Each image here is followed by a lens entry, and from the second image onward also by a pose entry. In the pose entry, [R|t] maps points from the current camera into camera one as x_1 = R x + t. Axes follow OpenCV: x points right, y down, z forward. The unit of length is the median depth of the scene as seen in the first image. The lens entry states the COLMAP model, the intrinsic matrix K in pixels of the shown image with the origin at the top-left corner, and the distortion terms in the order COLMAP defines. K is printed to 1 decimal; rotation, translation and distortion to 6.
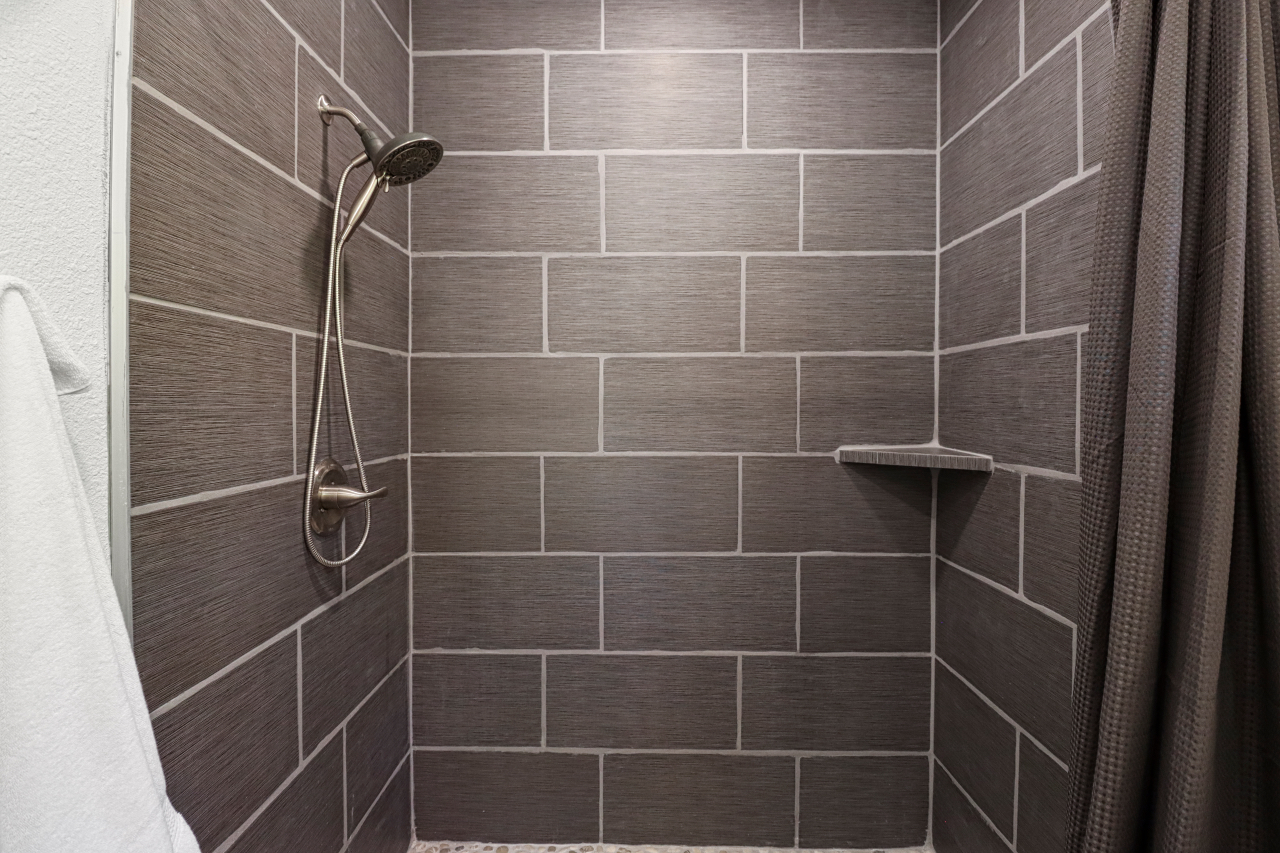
lens RADIAL K [[607.8, 0, 645.5], [0, 607.8, 416.0], [0, 0, 1]] dist [0.002421, -0.000701]
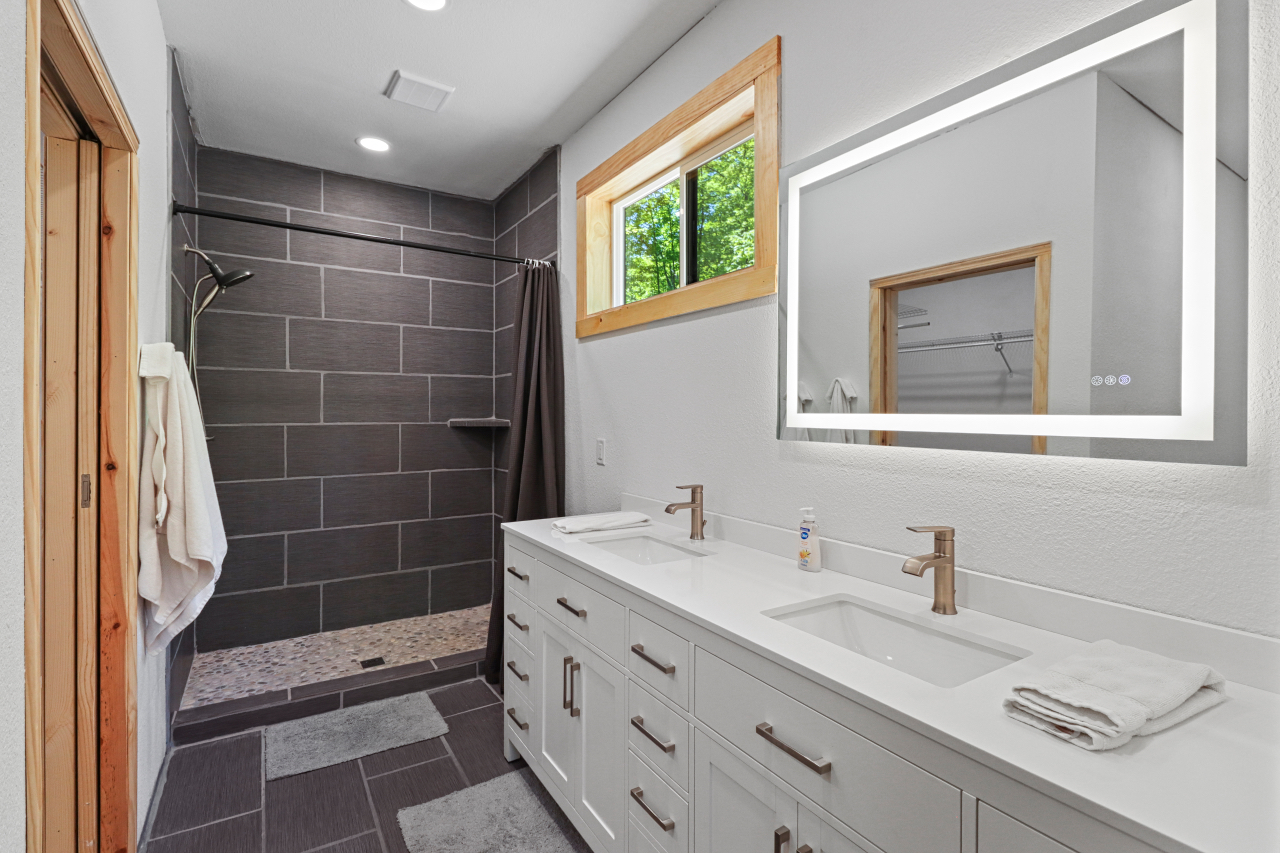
lens RADIAL K [[607.8, 0, 645.5], [0, 607.8, 416.0], [0, 0, 1]] dist [0.002421, -0.000701]
pose [[0.845620, -0.001057, 0.533784, -0.232693], [0.005886, 0.999956, -0.007345, 0.057758], [-0.533752, 0.009353, 0.845589, -1.145646]]
